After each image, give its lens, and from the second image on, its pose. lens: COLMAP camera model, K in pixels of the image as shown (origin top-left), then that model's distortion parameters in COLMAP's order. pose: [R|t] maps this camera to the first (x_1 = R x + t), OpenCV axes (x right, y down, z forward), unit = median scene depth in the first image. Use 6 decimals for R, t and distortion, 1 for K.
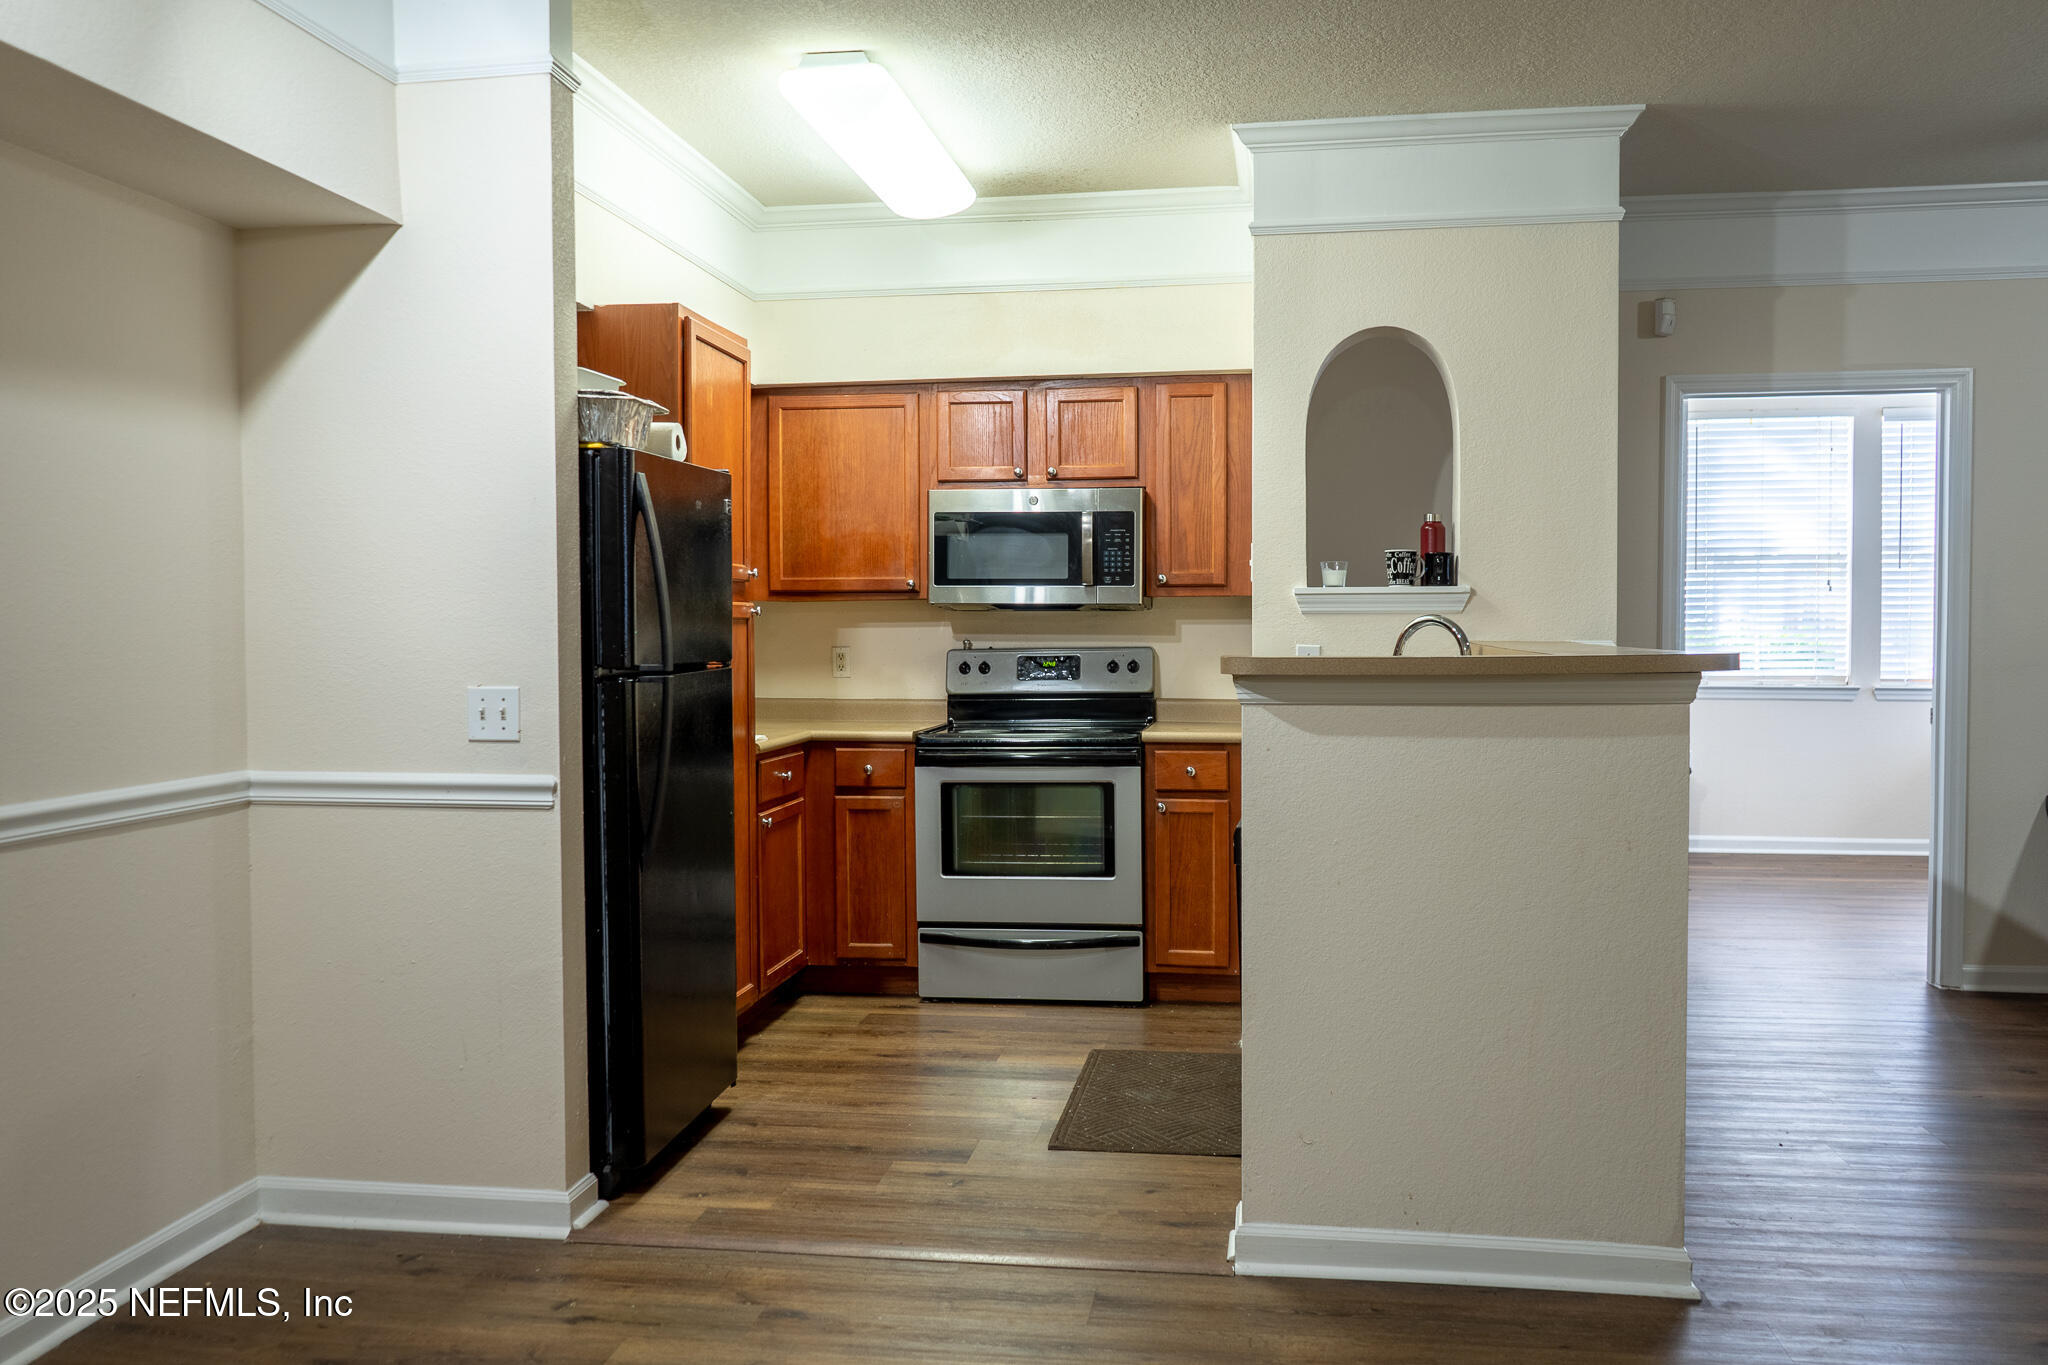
lens RADIAL K [[1654.7, 0, 1028.3], [0, 1654.7, 689.8], [0, 0, 1]] dist [-0.029459, 0.024978]
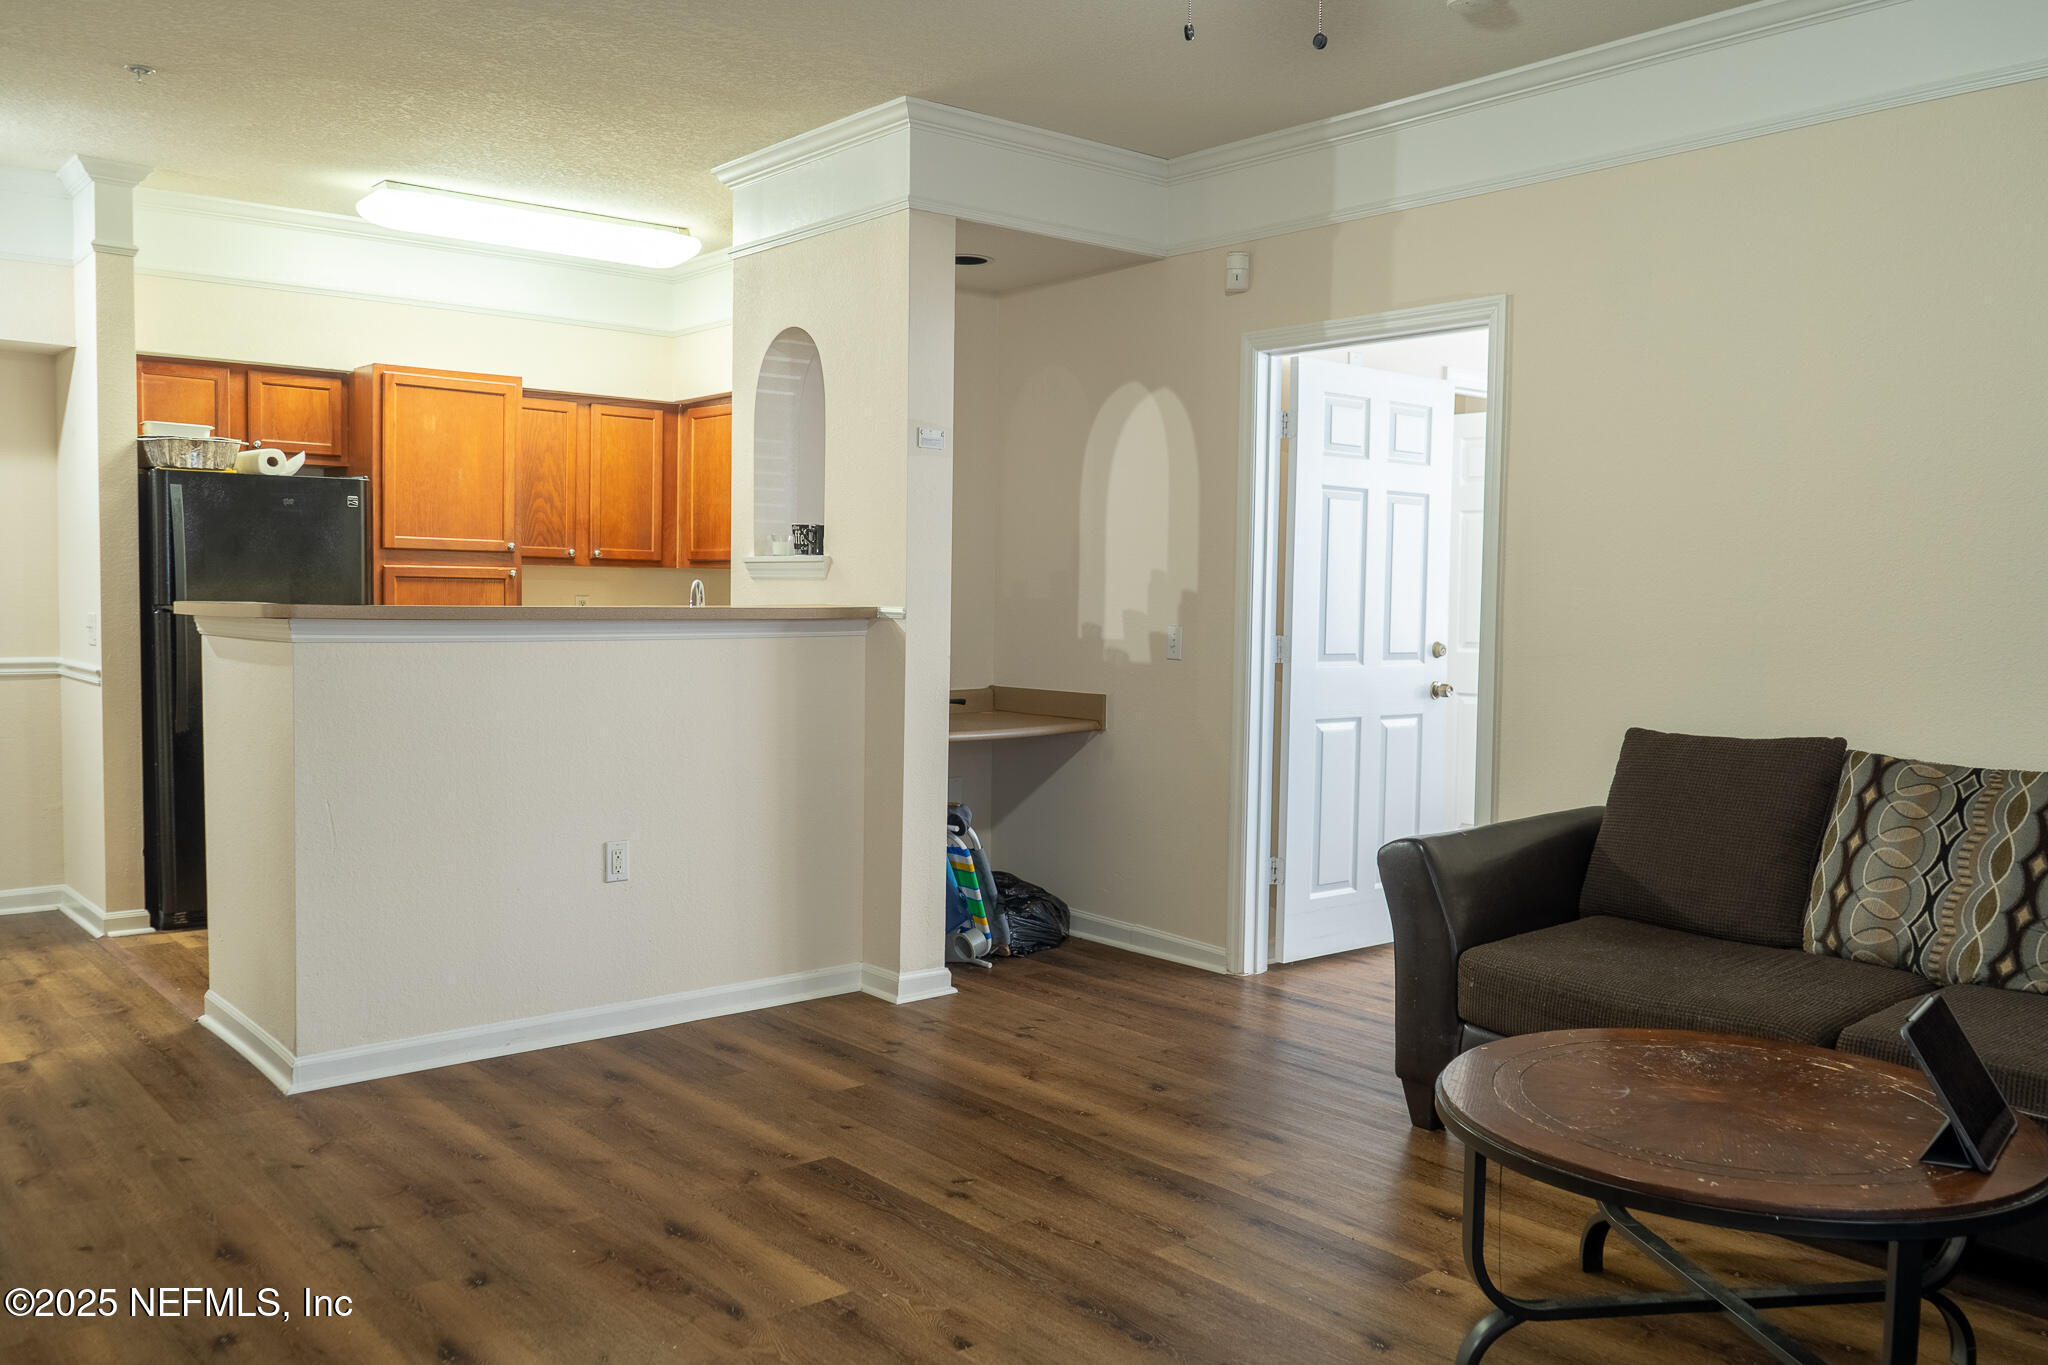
lens RADIAL K [[1641.9, 0, 1041.4], [0, 1641.9, 679.2], [0, 0, 1]] dist [-0.022129, 0.013070]
pose [[0.756517, 0.049275, -0.652115, 0.946182], [-0.043468, 0.998741, 0.025039, -0.011287], [0.652528, 0.009404, 0.757706, 0.221075]]
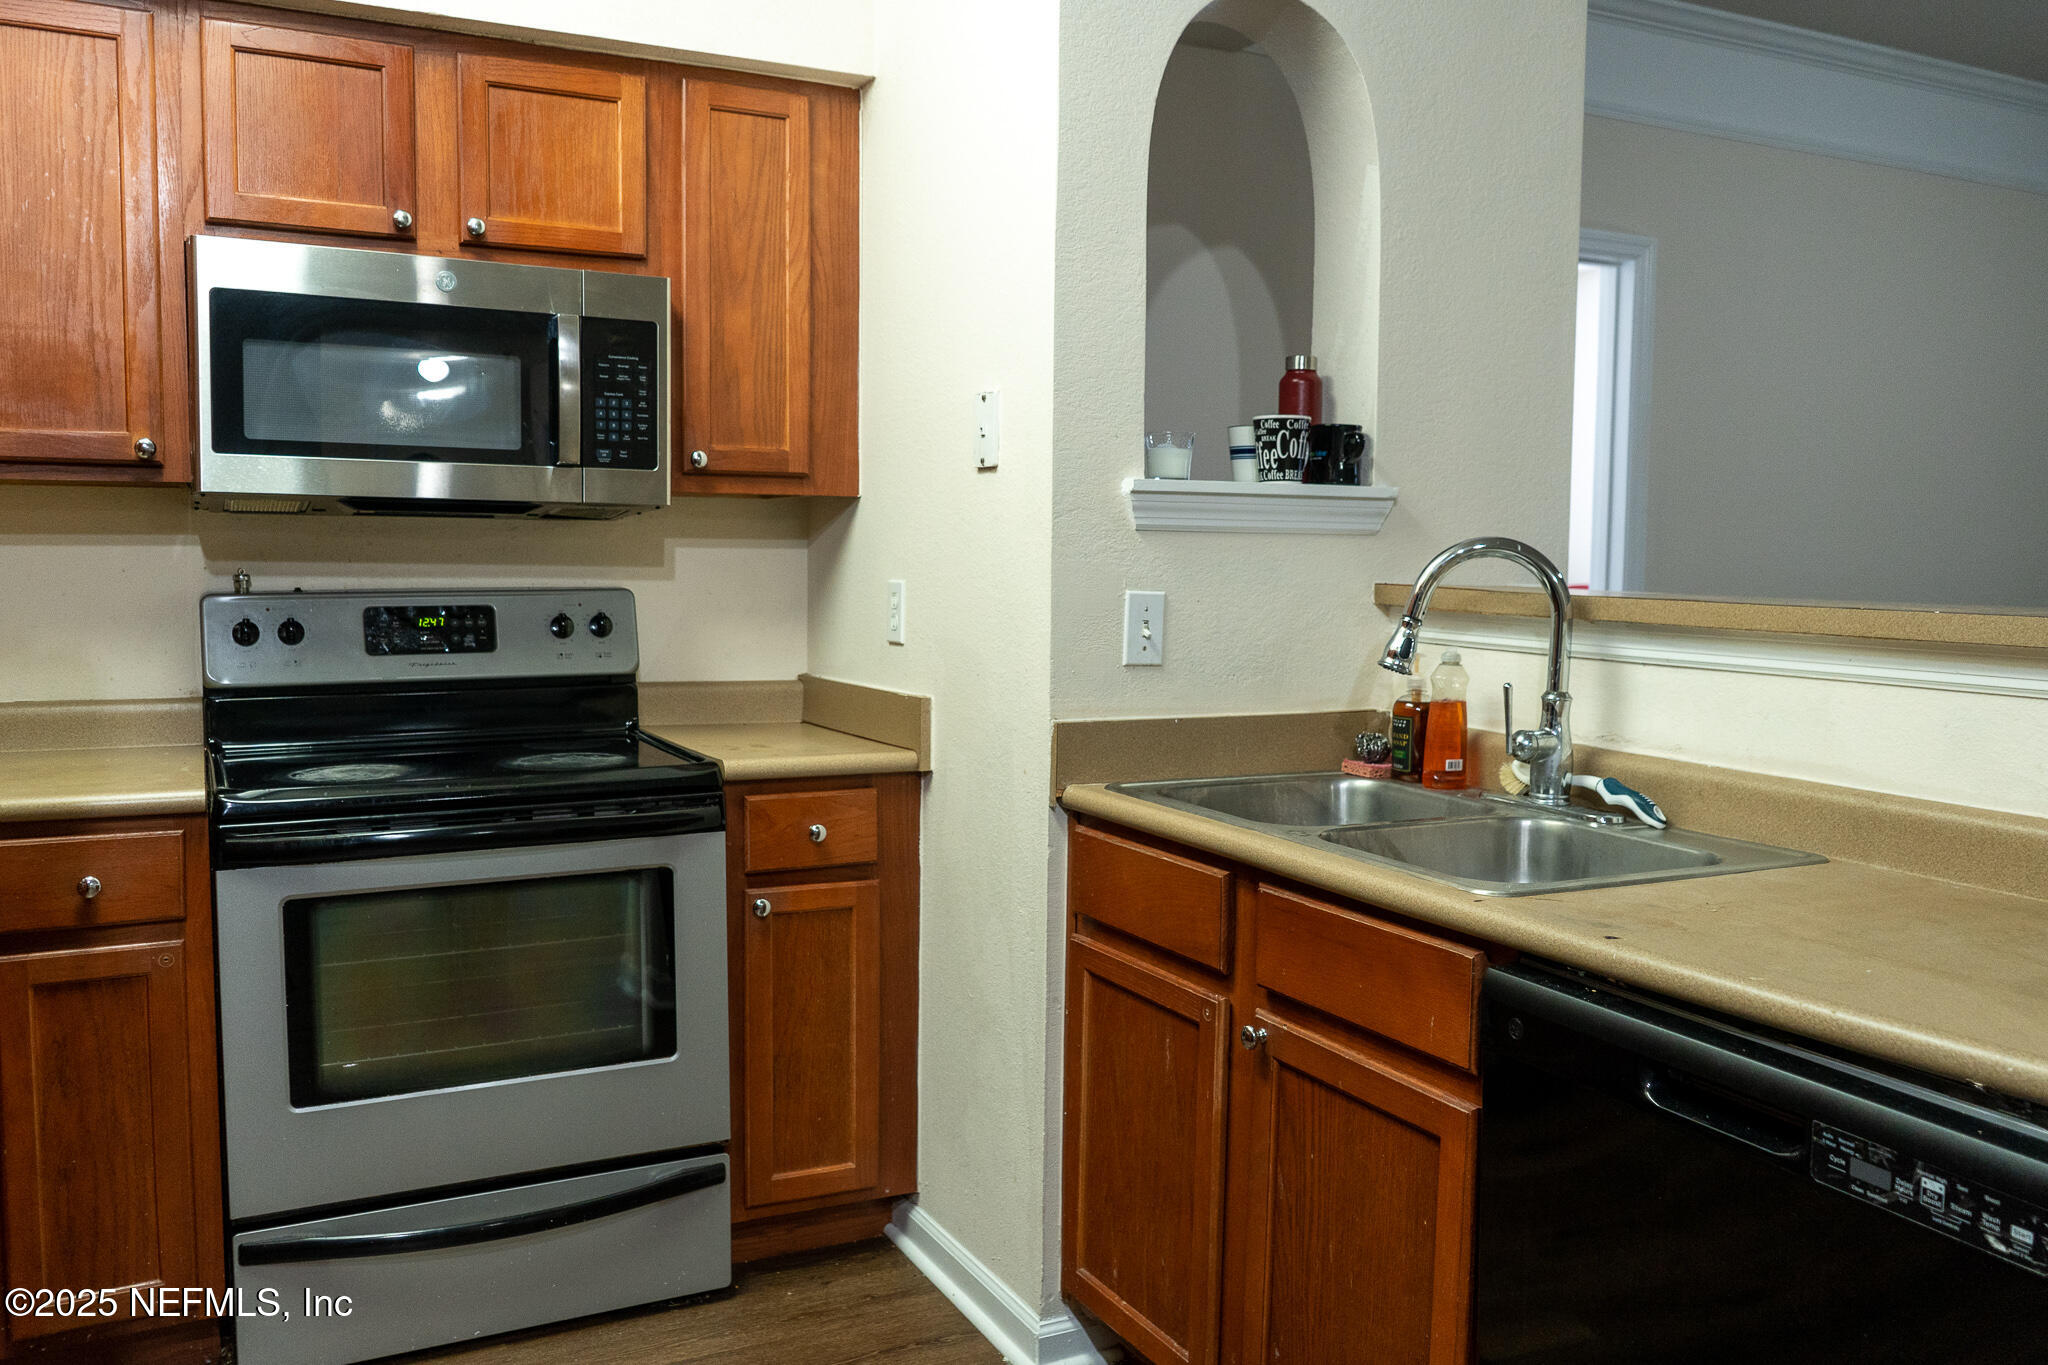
lens RADIAL K [[1641.9, 0, 1021.2], [0, 1641.9, 683.0], [0, 0, 1]] dist [-0.022129, 0.013070]
pose [[0.816216, -0.033823, 0.576756, -0.139323], [0.009541, 0.998938, 0.045078, -0.019263], [-0.577668, -0.031290, 0.815672, 0.526805]]
